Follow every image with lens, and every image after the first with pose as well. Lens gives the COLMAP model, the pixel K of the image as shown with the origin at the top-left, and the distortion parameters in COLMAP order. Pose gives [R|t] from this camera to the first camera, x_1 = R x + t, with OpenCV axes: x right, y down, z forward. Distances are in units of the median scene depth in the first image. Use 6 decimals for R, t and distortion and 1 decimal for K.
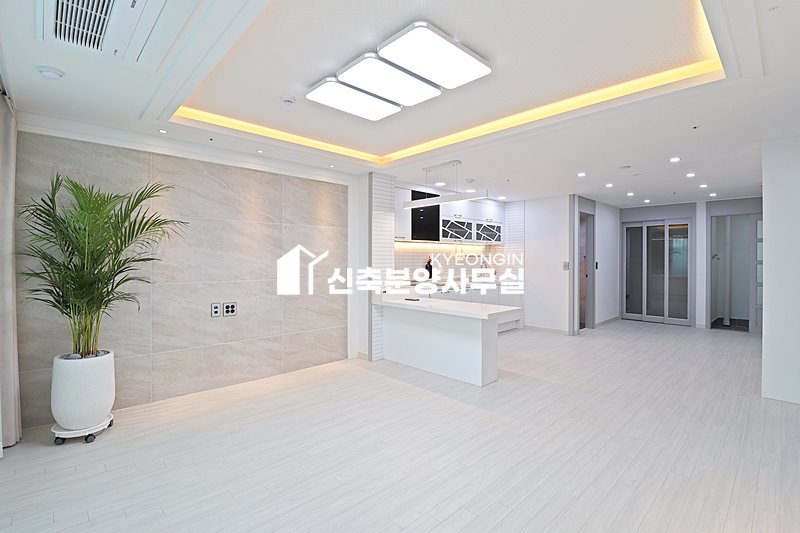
lens RADIAL K [[370.5, 0, 401.8], [0, 370.5, 259.6], [0, 0, 1]] dist [0.002341, -0.014831]
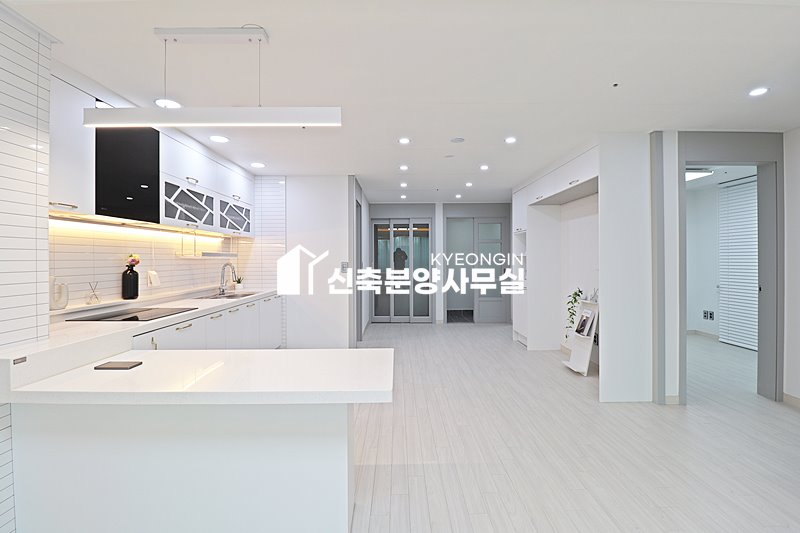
lens RADIAL K [[370.5, 0, 401.8], [0, 370.5, 259.6], [0, 0, 1]] dist [0.002341, -0.014831]
pose [[0.683412, -0.007116, 0.729998, -0.052234], [0.007781, 0.999967, 0.002462, 0.000087], [-0.729991, 0.003998, 0.683445, 0.557153]]
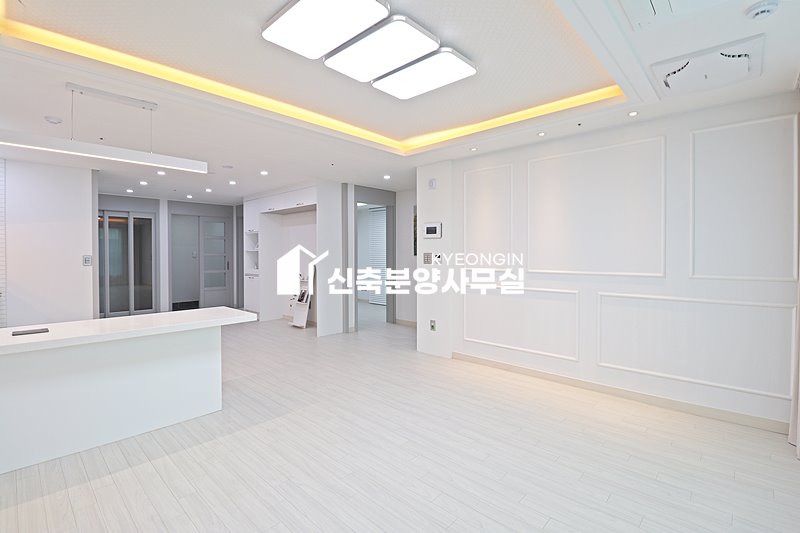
lens RADIAL K [[373.2, 0, 402.7], [0, 373.2, 258.4], [0, 0, 1]] dist [-0.002262, -0.012067]
pose [[-0.060626, -0.015879, 0.998034, -0.524040], [0.002686, 0.999867, 0.016072, 0.001895], [-0.998157, 0.003655, -0.060575, 0.561859]]
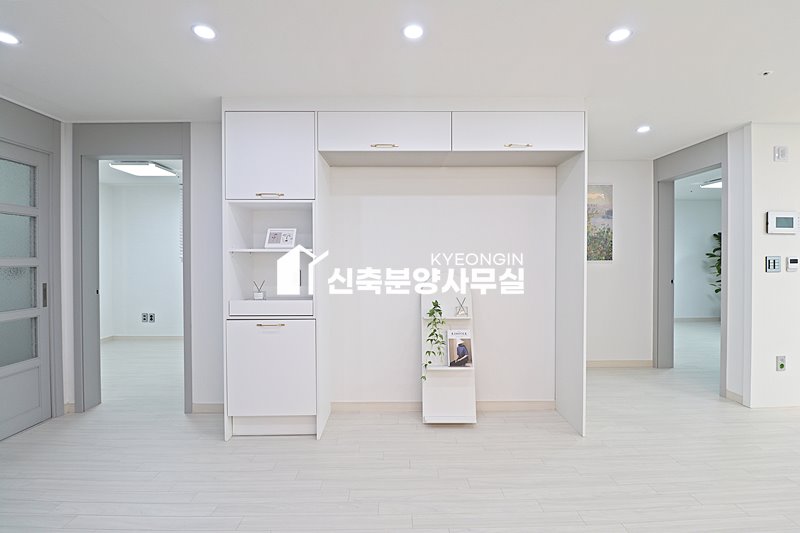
lens RADIAL K [[373.2, 0, 402.7], [0, 373.2, 258.4], [0, 0, 1]] dist [-0.002262, -0.012067]
pose [[-0.734576, -0.014538, 0.678370, 0.572570], [0.001635, 0.999730, 0.023196, -0.009862], [-0.678524, 0.018148, -0.734354, 1.408366]]
